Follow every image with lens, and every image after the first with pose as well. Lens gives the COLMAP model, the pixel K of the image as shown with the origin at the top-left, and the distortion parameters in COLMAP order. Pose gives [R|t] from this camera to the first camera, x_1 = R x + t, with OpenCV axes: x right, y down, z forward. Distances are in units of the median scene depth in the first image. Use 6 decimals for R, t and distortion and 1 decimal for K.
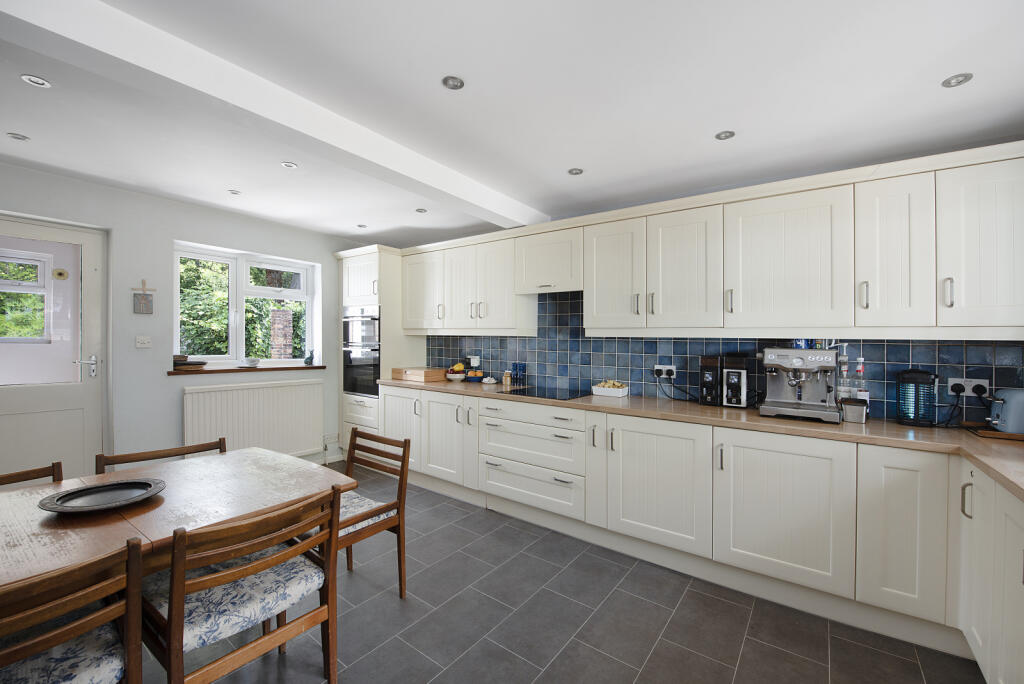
lens RADIAL K [[409.5, 0, 513.7], [0, 409.5, 342.4], [0, 0, 1]] dist [-0.000904, -0.000346]
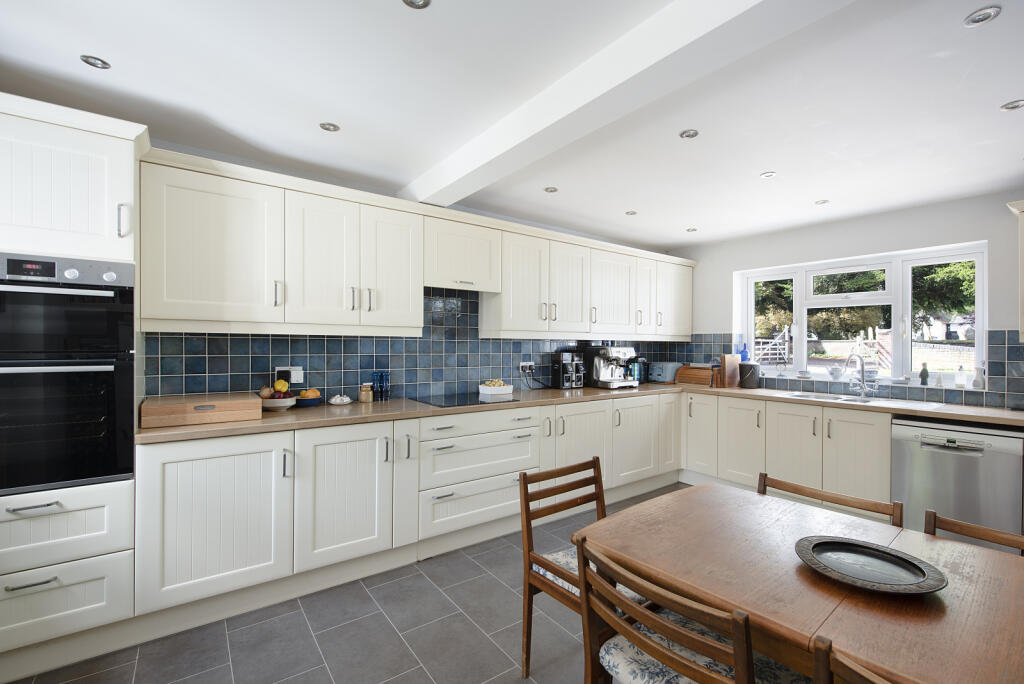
lens RADIAL K [[454.2, 0, 514.1], [0, 454.2, 339.8], [0, 0, 1]] dist [-0.018466, -0.000399]
pose [[0.284019, -0.007305, 0.958791, -0.807044], [-0.000126, 0.999971, 0.007656, -0.016798], [-0.958819, -0.002296, 0.284010, 0.571960]]
